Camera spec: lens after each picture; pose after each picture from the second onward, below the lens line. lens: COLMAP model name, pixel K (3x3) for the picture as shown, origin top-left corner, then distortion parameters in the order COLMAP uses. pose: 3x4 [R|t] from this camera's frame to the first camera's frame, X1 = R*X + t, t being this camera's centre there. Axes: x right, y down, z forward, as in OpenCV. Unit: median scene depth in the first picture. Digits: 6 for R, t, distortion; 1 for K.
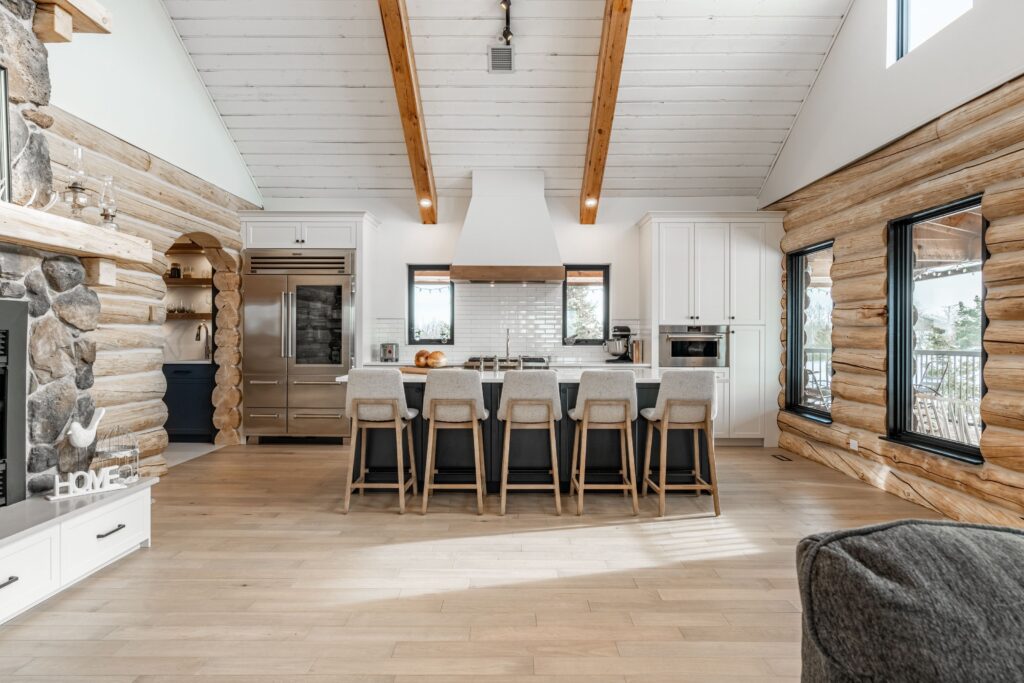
lens RADIAL K [[622.7, 0, 513.1], [0, 622.7, 342.3], [0, 0, 1]] dist [0.001106, 0.000489]
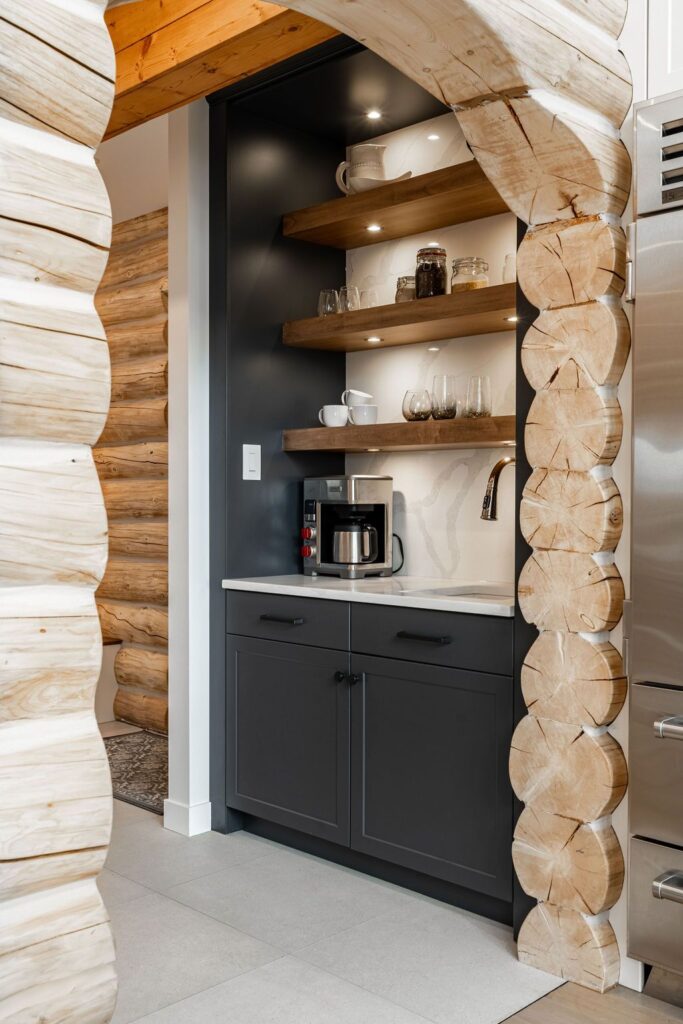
lens RADIAL K [[1043.0, 0, 373.7], [0, 1043.0, 515.6], [0, 0, 1]] dist [0.012630, 0.000000]
pose [[0.745737, 0.009344, -0.666175, -0.255447], [-0.003053, 0.999939, 0.010608, -0.009519], [0.666234, -0.005877, 0.745720, 0.665268]]
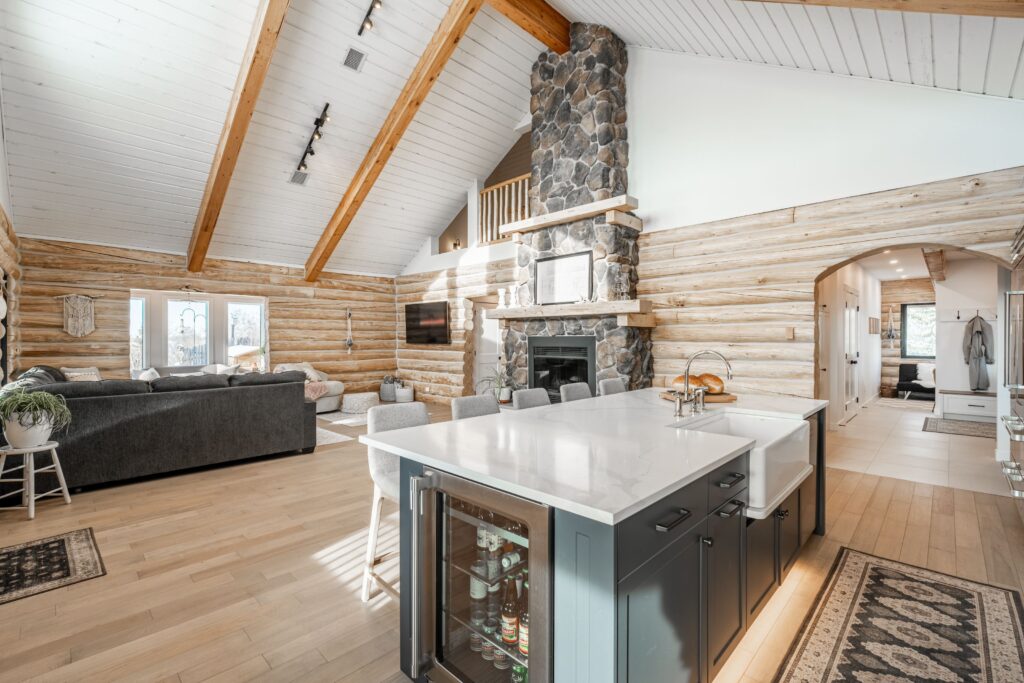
lens RADIAL K [[453.7, 0, 510.5], [0, 453.7, 335.9], [0, 0, 1]] dist [-0.012543, -0.000392]
pose [[-0.681080, -0.007518, -0.732170, 0.377038], [-0.009396, 0.999955, -0.001528, -0.026588], [0.732149, 0.005839, -0.681120, 0.906884]]
